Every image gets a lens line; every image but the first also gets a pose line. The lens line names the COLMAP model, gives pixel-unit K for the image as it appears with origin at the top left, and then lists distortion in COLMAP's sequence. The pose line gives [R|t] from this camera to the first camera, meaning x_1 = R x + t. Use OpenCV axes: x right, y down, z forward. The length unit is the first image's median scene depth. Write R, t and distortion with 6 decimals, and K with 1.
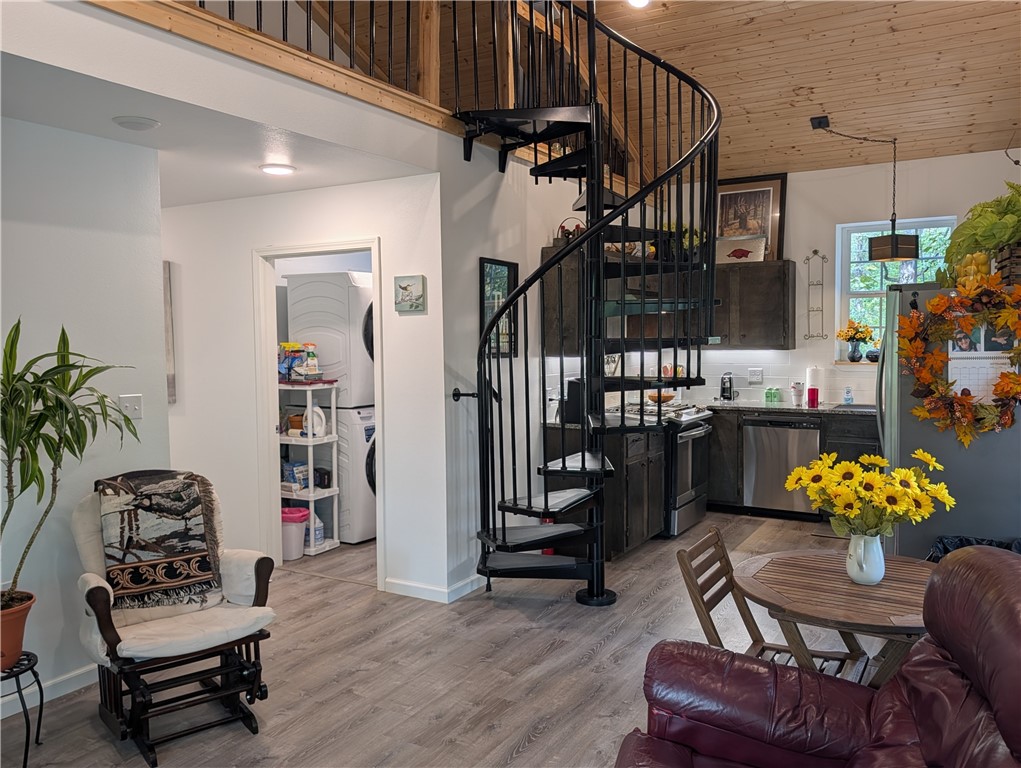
lens RADIAL K [[822.9, 0, 508.4], [0, 822.9, 380.2], [0, 0, 1]] dist [0.037672, -0.007032]
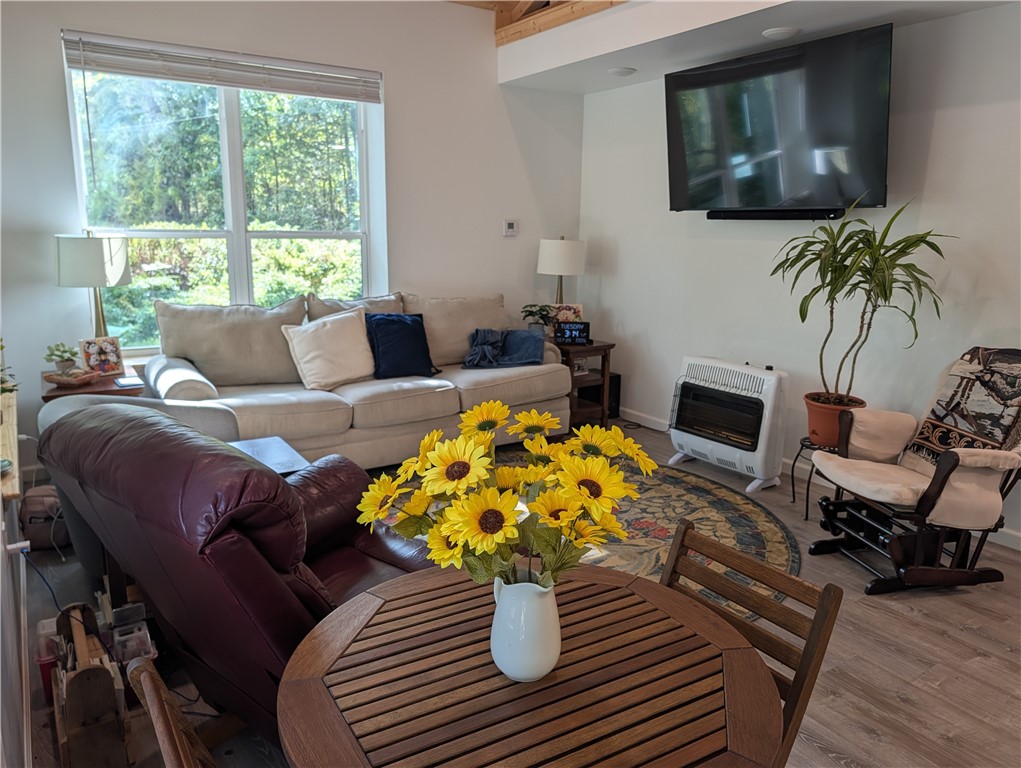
lens RADIAL K [[752.7, 0, 506.6], [0, 752.7, 387.9], [0, 0, 1]] dist [0.019509, -0.015840]
pose [[-0.443434, 0.192314, -0.875432, 0.374118], [-0.060426, 0.968074, 0.243273, -0.016948], [0.894268, 0.160775, -0.417656, 0.515010]]
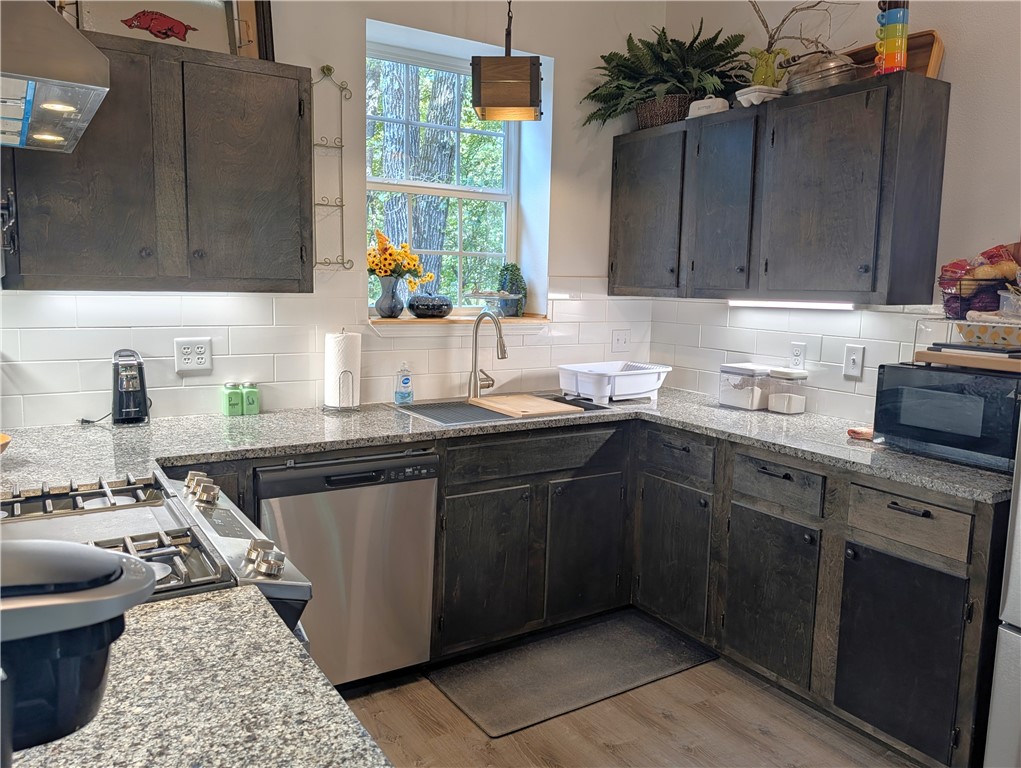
lens RADIAL K [[774.8, 0, 509.7], [0, 774.8, 373.4], [0, 0, 1]] dist [0.040726, -0.047670]
pose [[0.454451, -0.086671, 0.886545, 0.037487], [0.023537, 0.996076, 0.085314, -0.031593], [-0.890461, -0.017904, 0.454708, 0.850005]]
